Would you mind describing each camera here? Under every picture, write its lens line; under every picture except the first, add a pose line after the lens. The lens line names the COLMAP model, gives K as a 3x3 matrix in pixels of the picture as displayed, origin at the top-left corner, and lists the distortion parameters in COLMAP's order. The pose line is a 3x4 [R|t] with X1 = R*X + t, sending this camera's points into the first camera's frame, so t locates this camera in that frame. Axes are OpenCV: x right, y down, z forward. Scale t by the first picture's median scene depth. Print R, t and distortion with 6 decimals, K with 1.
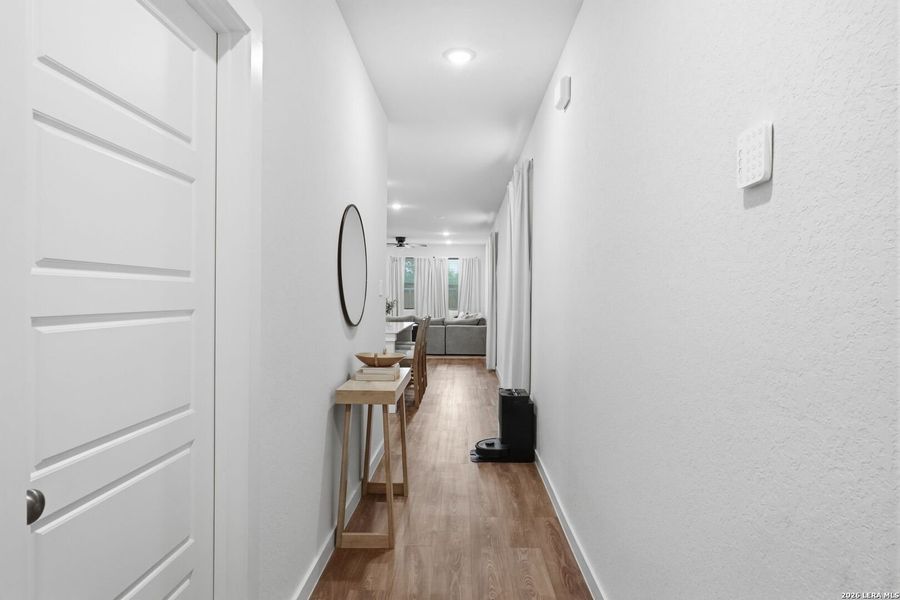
lens RADIAL K [[547.5, 0, 450.0], [0, 547.5, 300.0], [0, 0, 1]] dist [-0.005295, -0.000422]
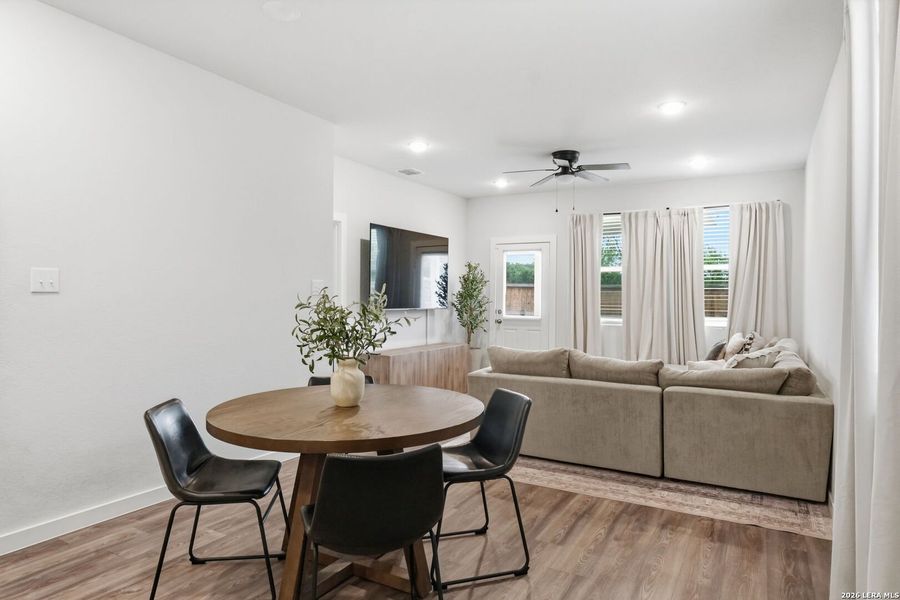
lens RADIAL K [[547.5, 0, 450.0], [0, 547.5, 300.0], [0, 0, 1]] dist [-0.005295, -0.000422]
pose [[0.879527, 0.001770, -0.475847, 0.032075], [-0.002838, 0.999995, -0.001525, -0.002897], [0.475841, 0.002692, 0.879527, 0.626611]]
